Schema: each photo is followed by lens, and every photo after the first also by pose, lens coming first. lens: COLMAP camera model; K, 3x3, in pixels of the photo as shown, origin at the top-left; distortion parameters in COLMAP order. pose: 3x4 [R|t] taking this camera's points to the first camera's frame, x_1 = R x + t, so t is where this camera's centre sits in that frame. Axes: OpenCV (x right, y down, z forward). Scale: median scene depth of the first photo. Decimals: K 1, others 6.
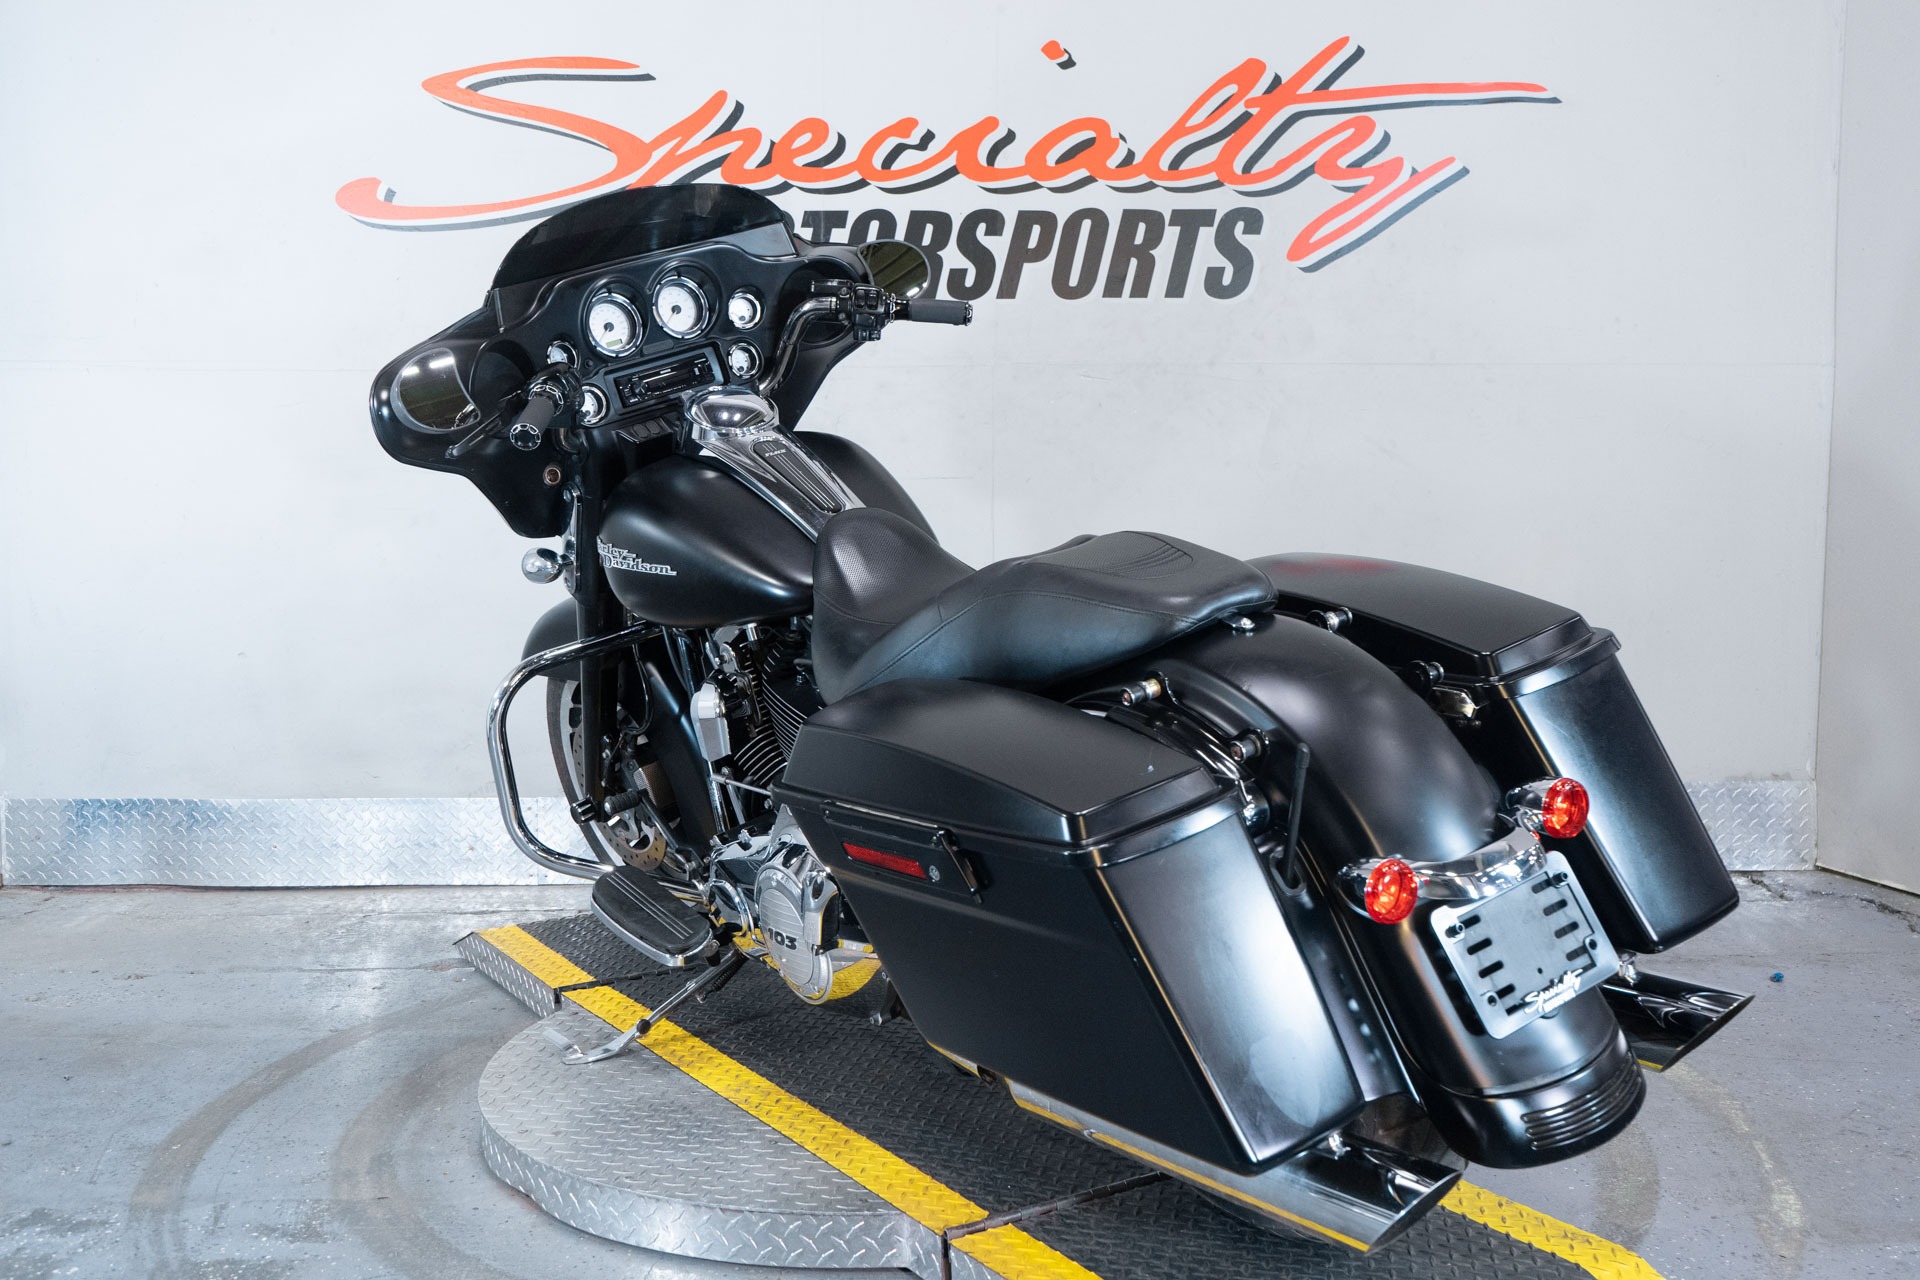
lens RADIAL K [[1950.6, 0, 970.6], [0, 1950.6, 642.8], [0, 0, 1]] dist [0.020442, 0.000000]
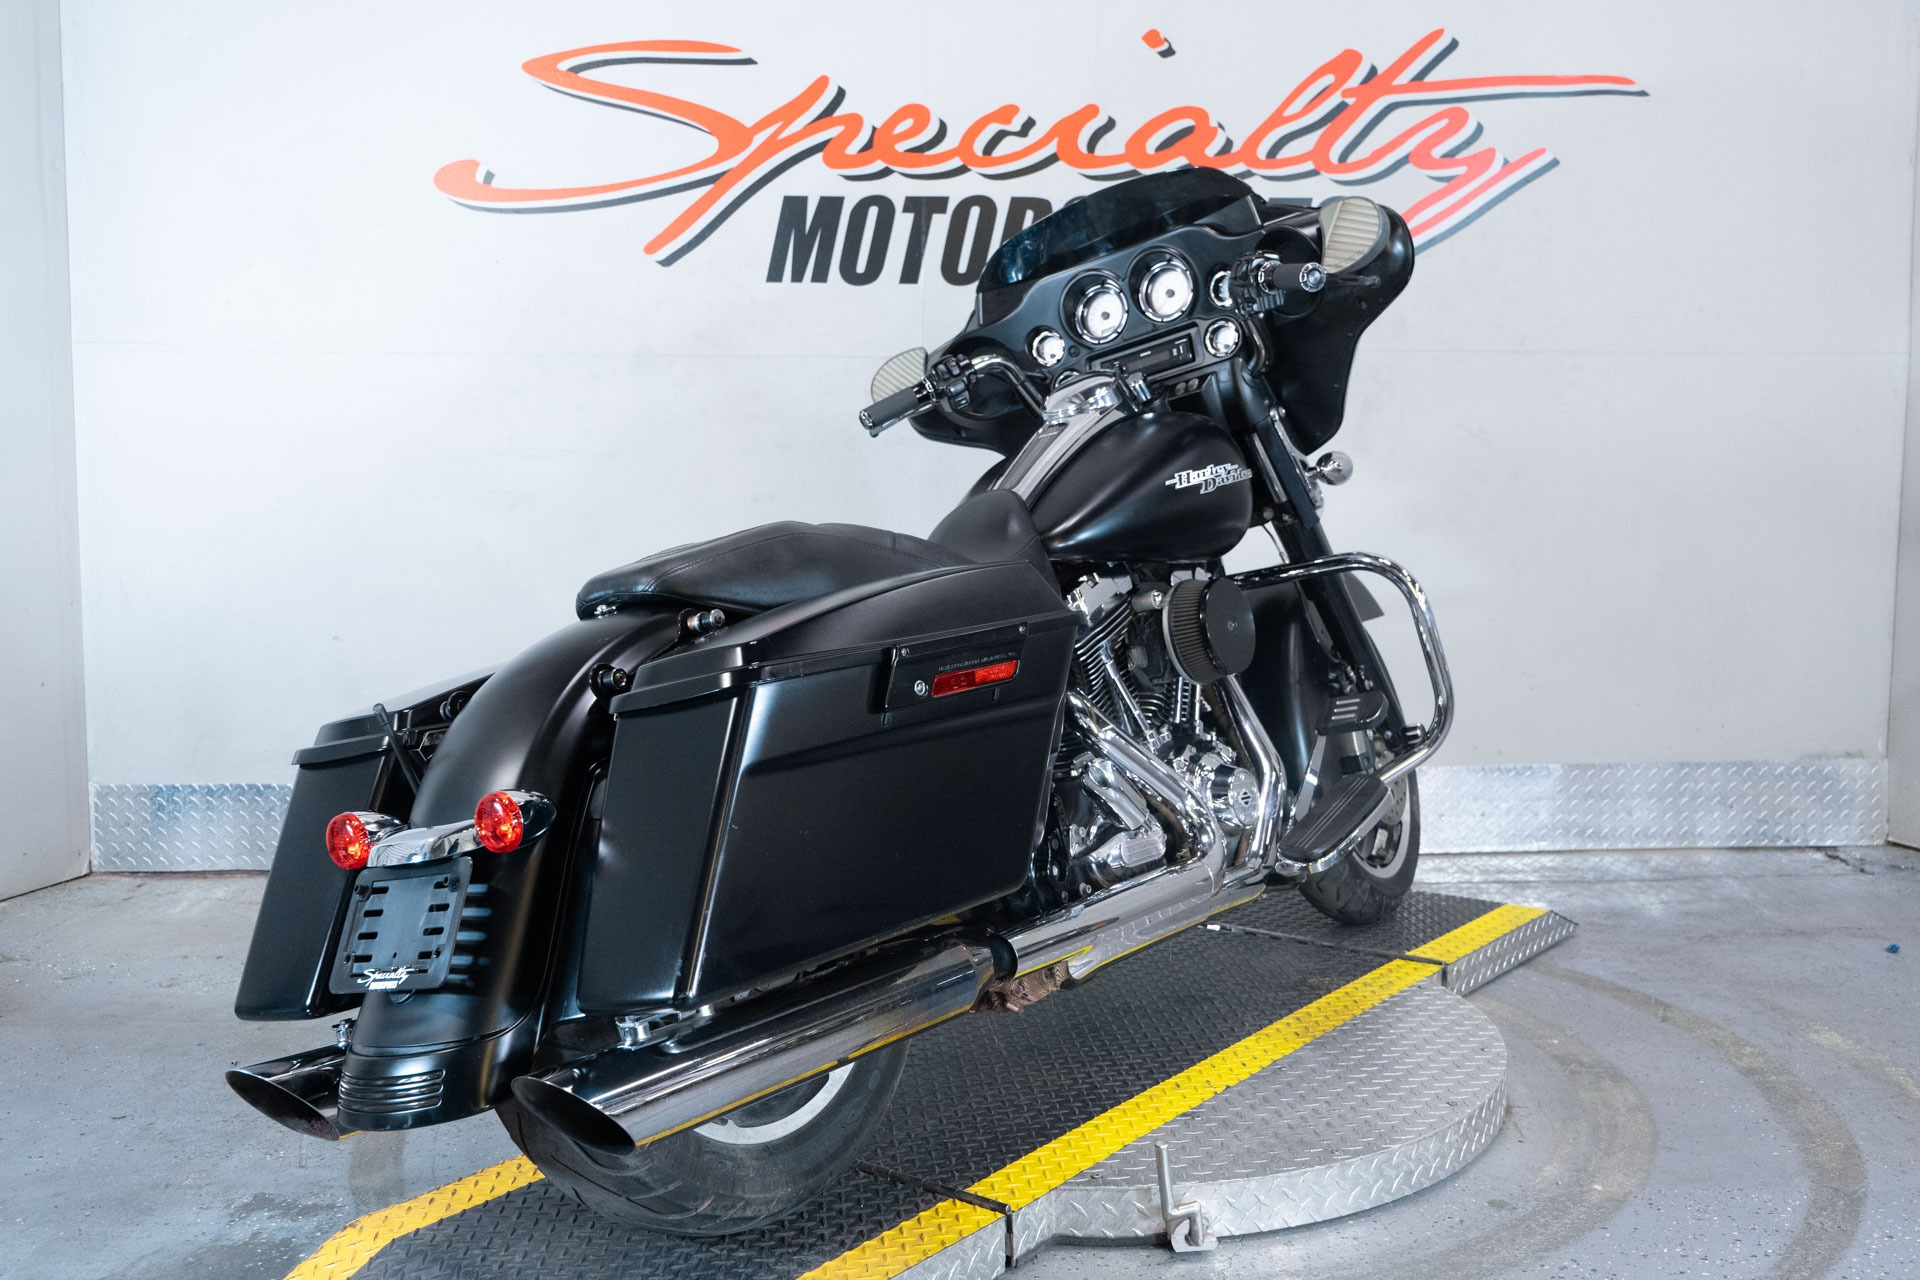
lens RADIAL K [[1950.6, 0, 969.7], [0, 1950.6, 636.6], [0, 0, 1]] dist [0.020442, 0.000000]
pose [[0.999059, -0.001869, 0.043321, -0.096375], [0.001607, 0.999980, 0.006079, -0.000485], [-0.043332, -0.006003, 0.999043, -0.007469]]
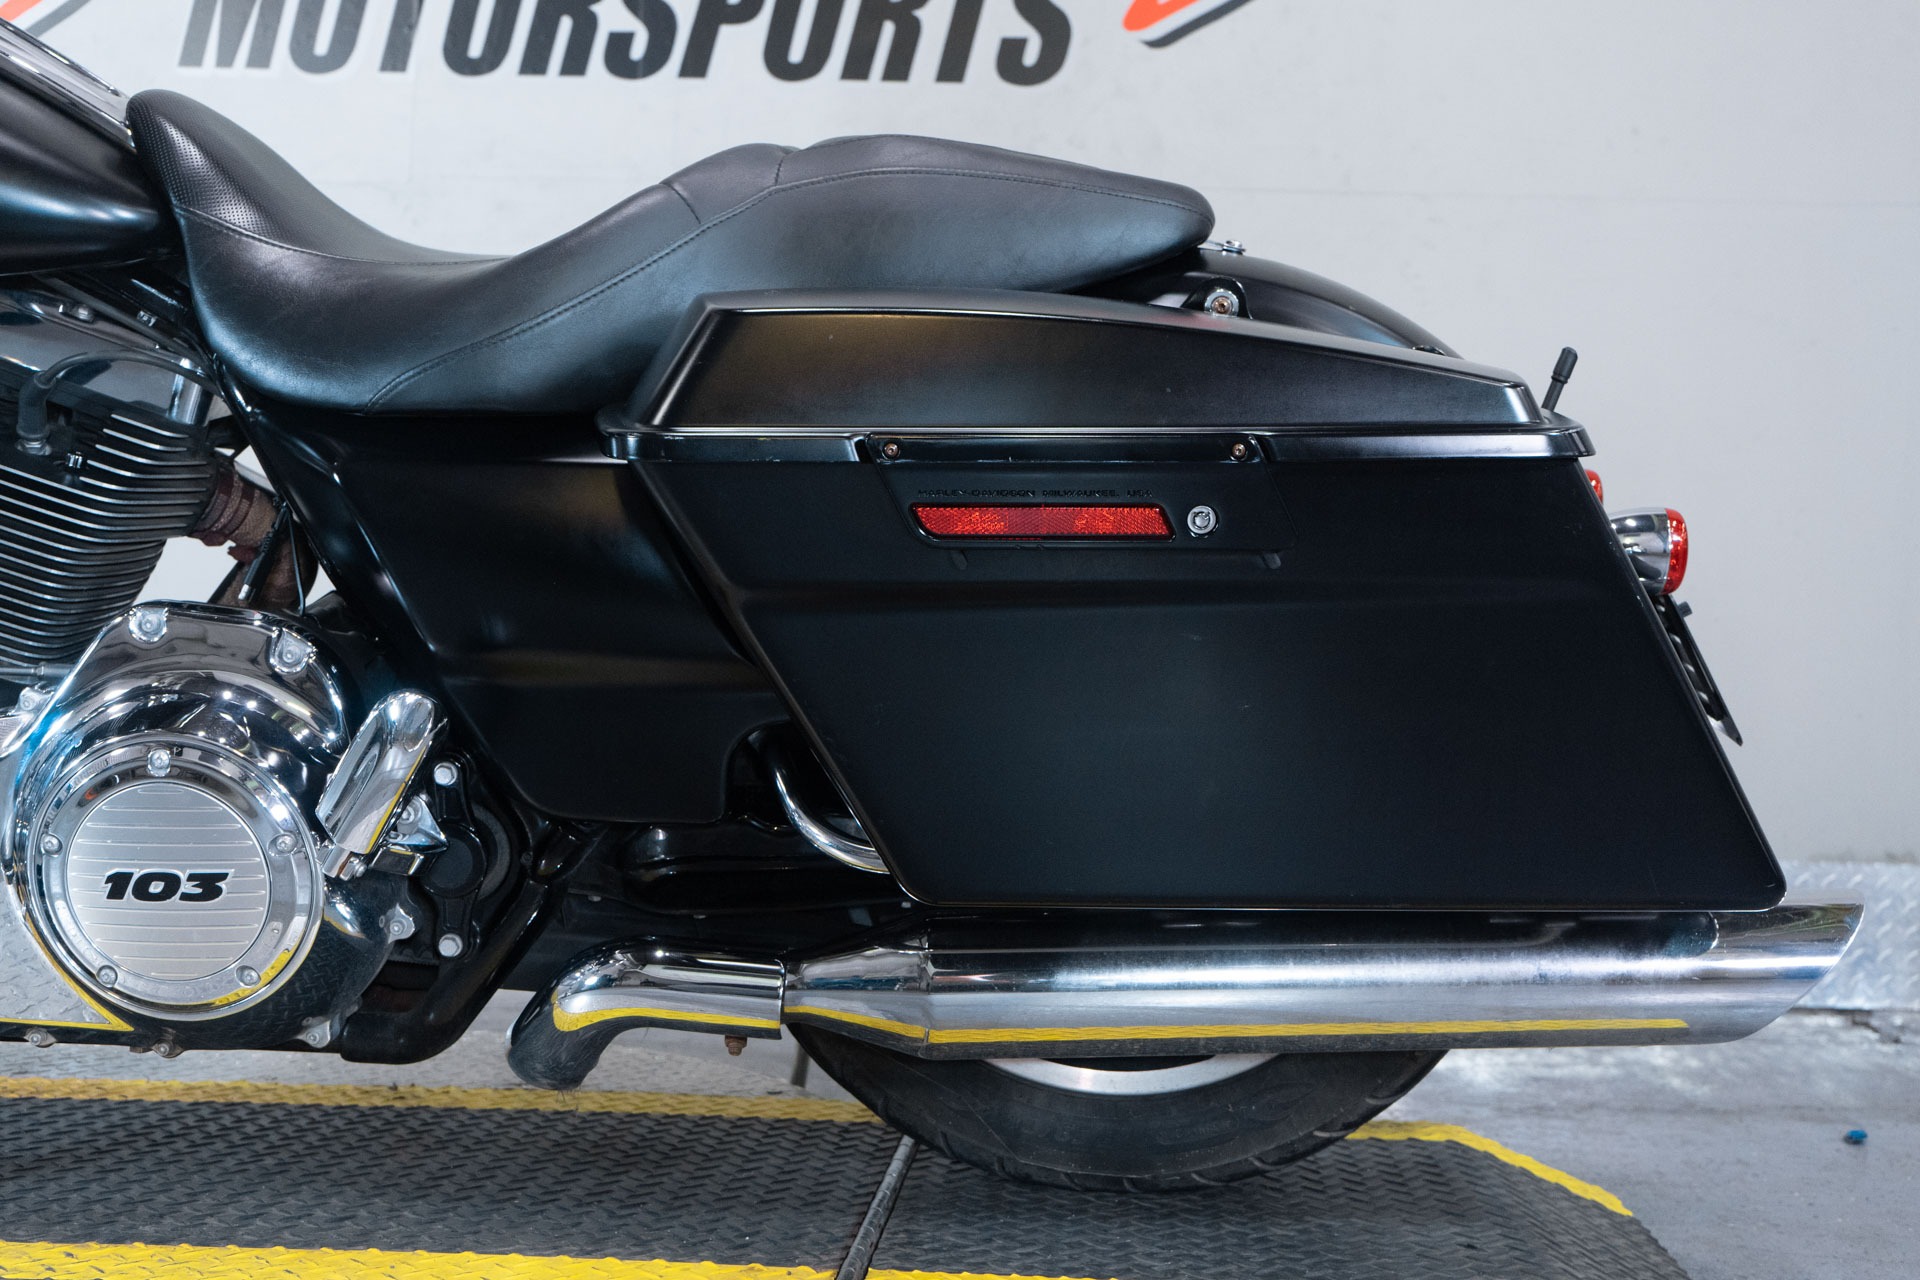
lens RADIAL K [[2285.2, 0, 957.6], [0, 2285.2, 633.1], [0, 0, 1]] dist [0.015321, 0.000000]
pose [[0.998889, 0.030558, -0.035867, 0.140529], [-0.033997, 0.994450, -0.099567, 0.082048], [0.032625, 0.100676, 0.994384, 0.260945]]
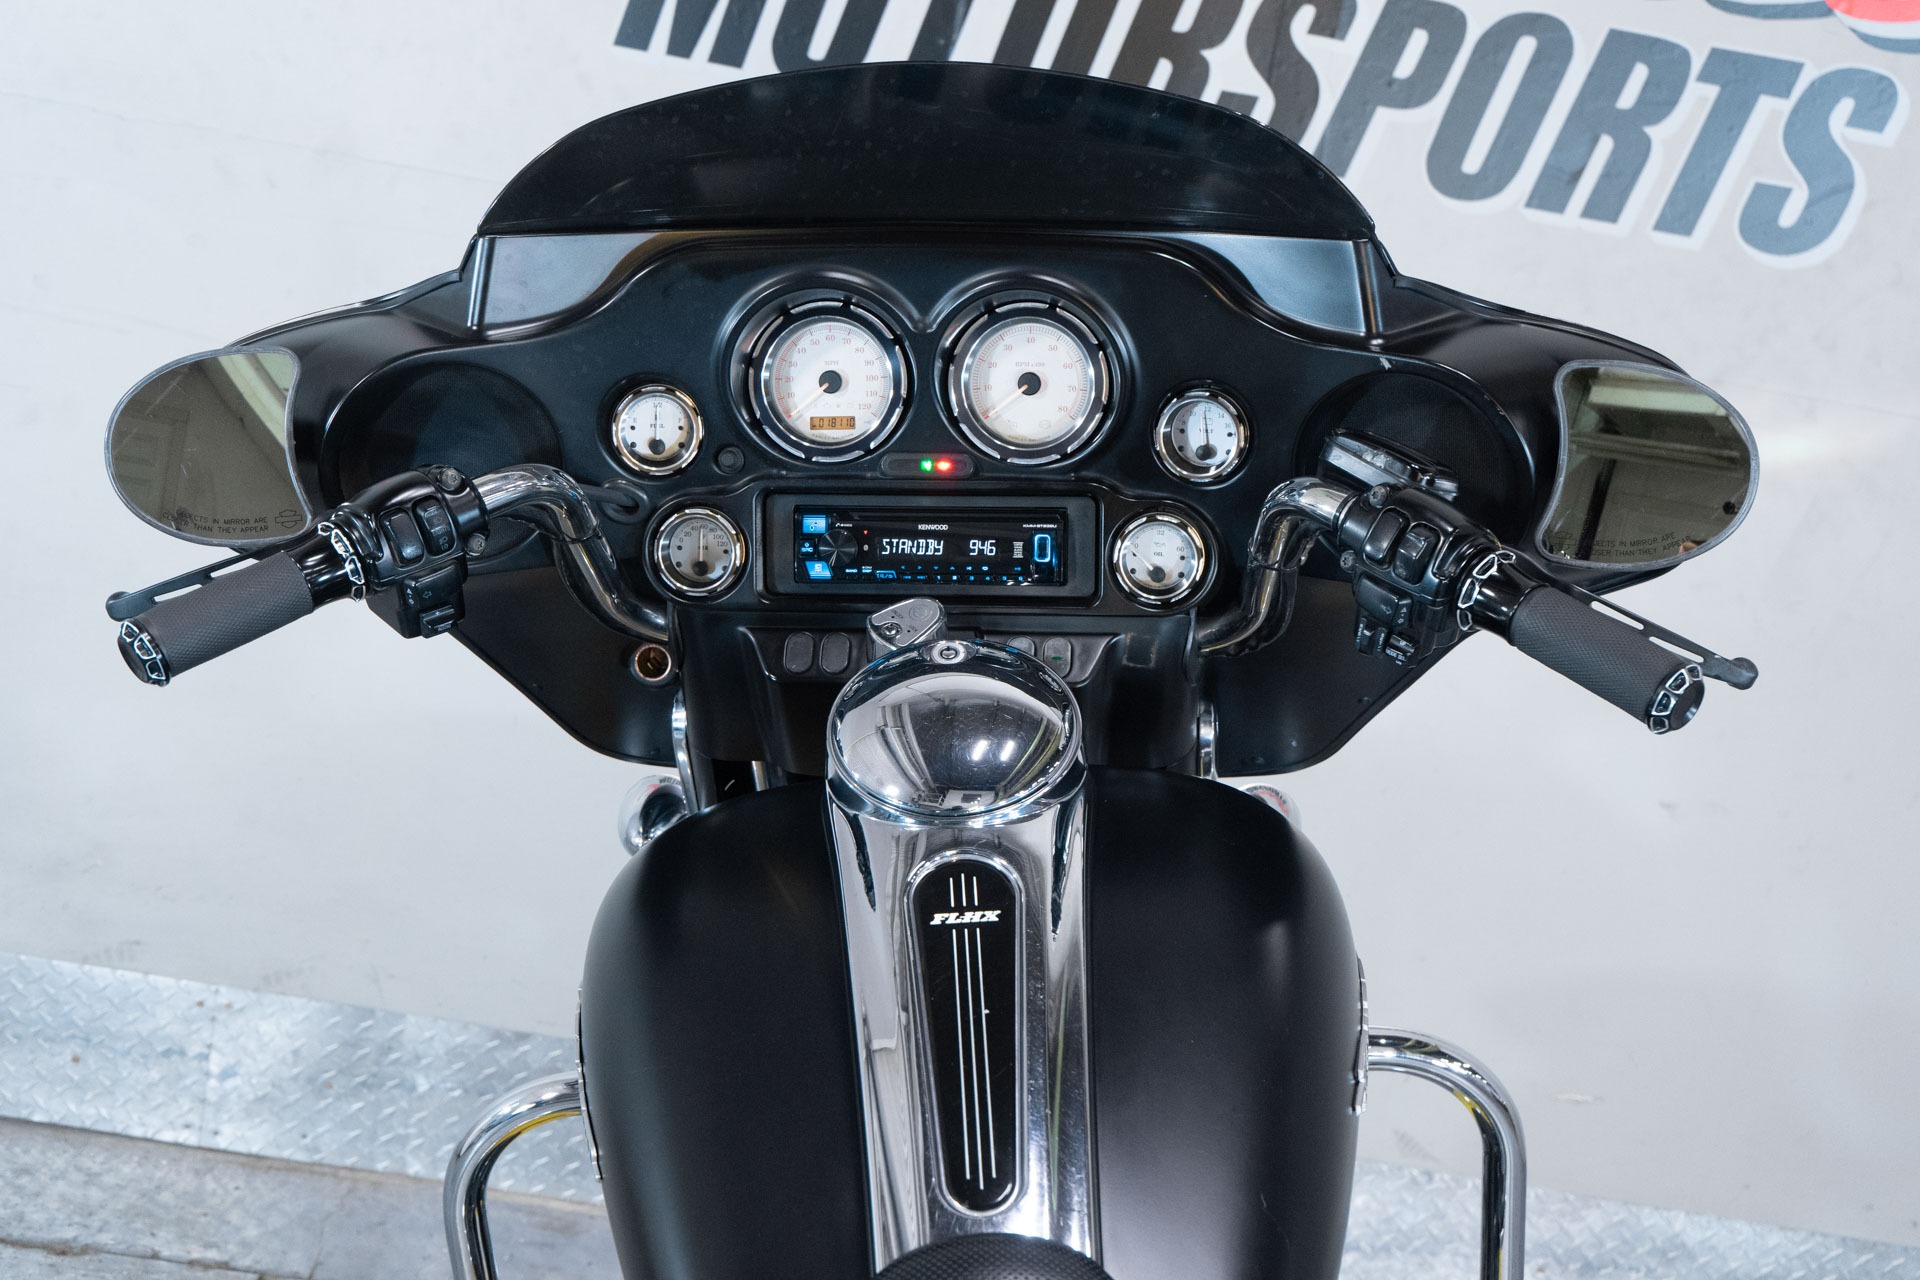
lens RADIAL K [[2402.2, 0, 979.0], [0, 2402.2, 626.8], [0, 0, 1]] dist [0.039424, 0.000000]
pose [[0.985364, 0.164237, 0.045644, -0.073938], [-0.169512, 0.972318, 0.160823, -0.149903], [-0.017967, -0.166206, 0.985927, 0.407429]]
